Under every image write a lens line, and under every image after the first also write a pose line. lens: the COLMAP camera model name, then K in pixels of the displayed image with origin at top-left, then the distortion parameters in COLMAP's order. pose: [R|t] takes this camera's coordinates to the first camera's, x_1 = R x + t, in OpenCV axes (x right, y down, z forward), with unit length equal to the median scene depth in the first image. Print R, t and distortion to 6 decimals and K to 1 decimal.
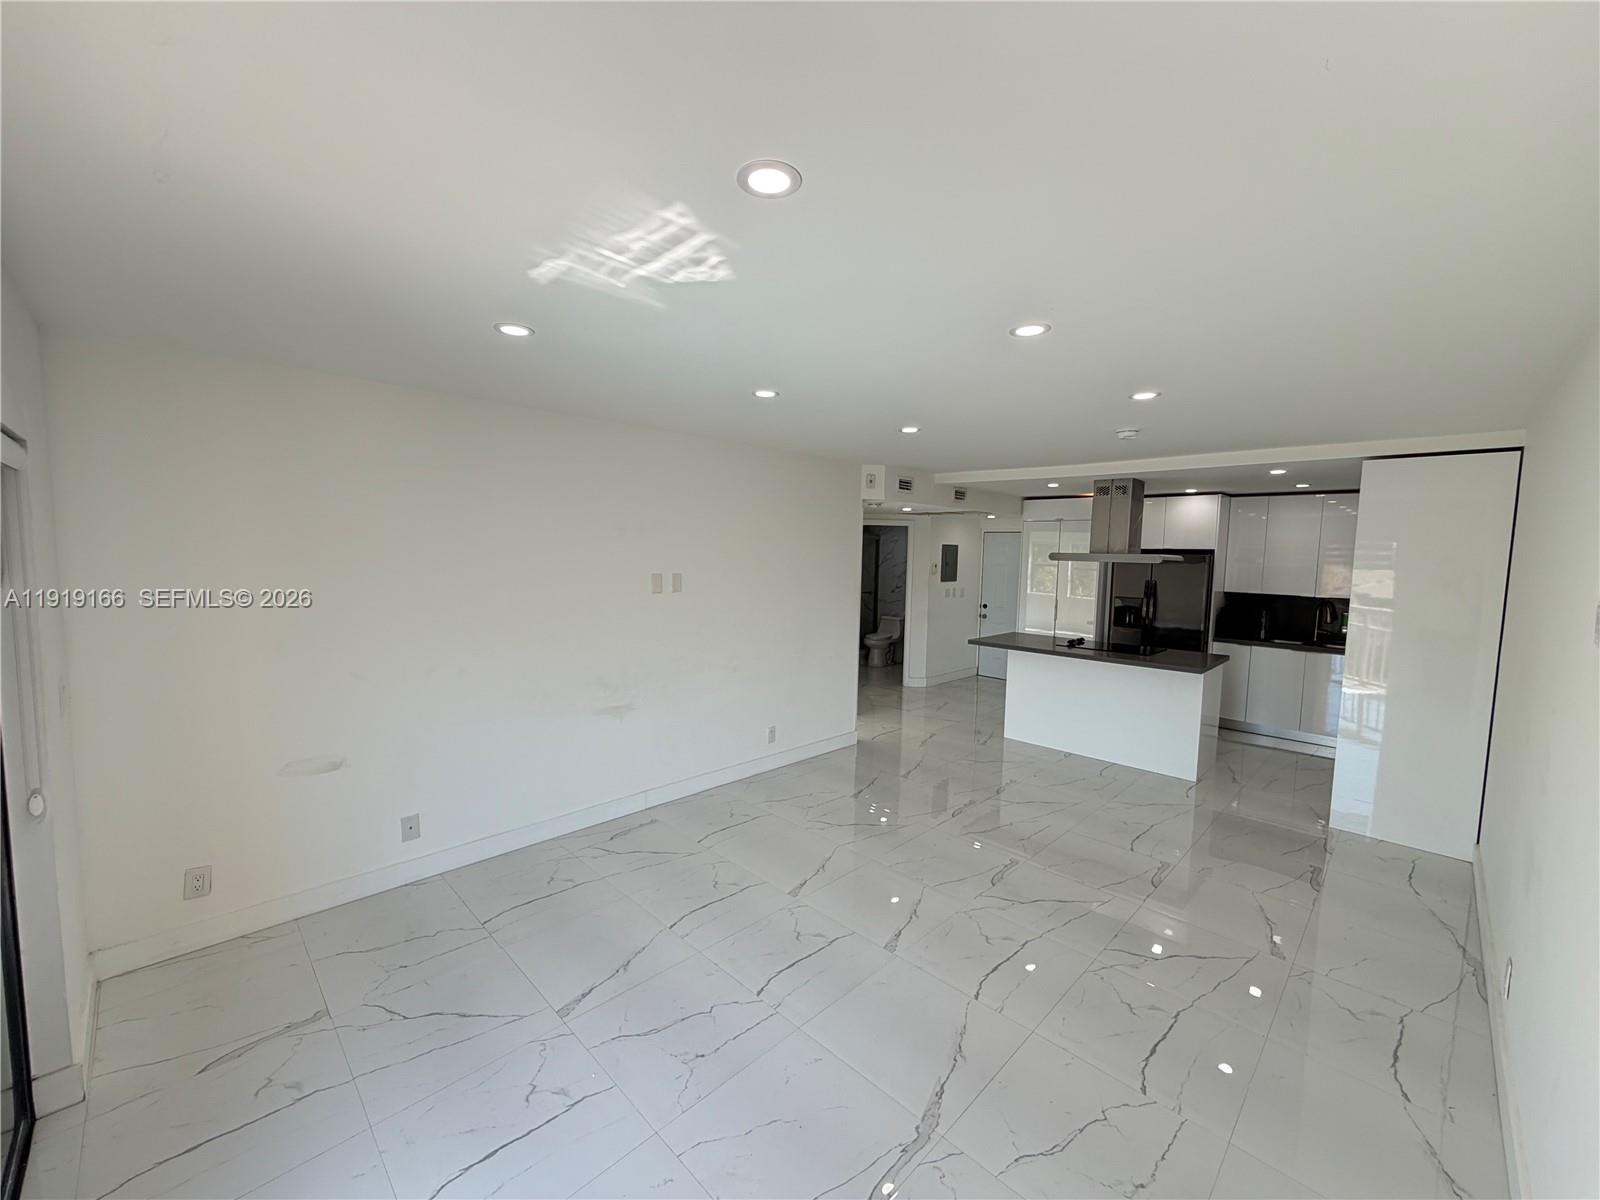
lens RADIAL K [[638.8, 0, 793.3], [0, 638.8, 601.6], [0, 0, 1]] dist [0.001474, -0.000367]
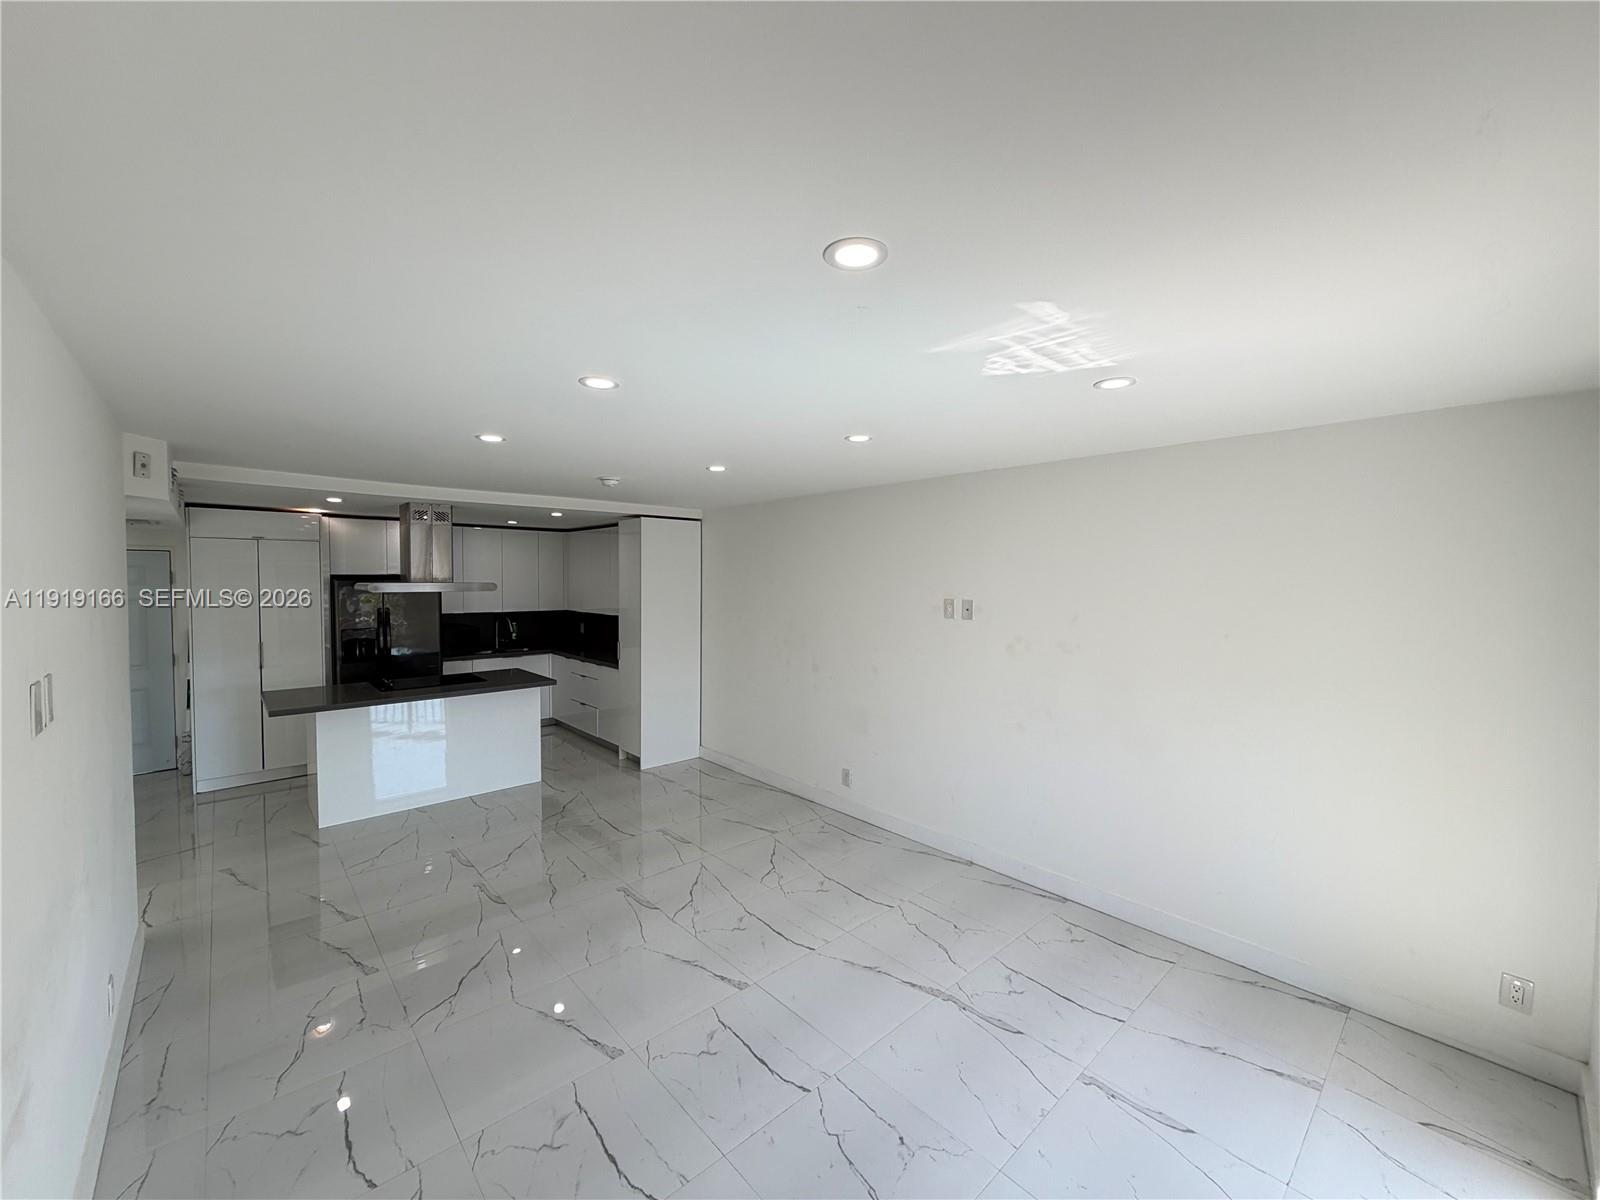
lens RADIAL K [[638.8, 0, 794.3], [0, 638.8, 600.2], [0, 0, 1]] dist [0.001474, -0.000367]
pose [[0.047611, -0.056566, 0.997263, -0.281544], [0.078334, 0.995532, 0.052728, -0.038341], [-0.995790, 0.075609, 0.051830, 0.282440]]
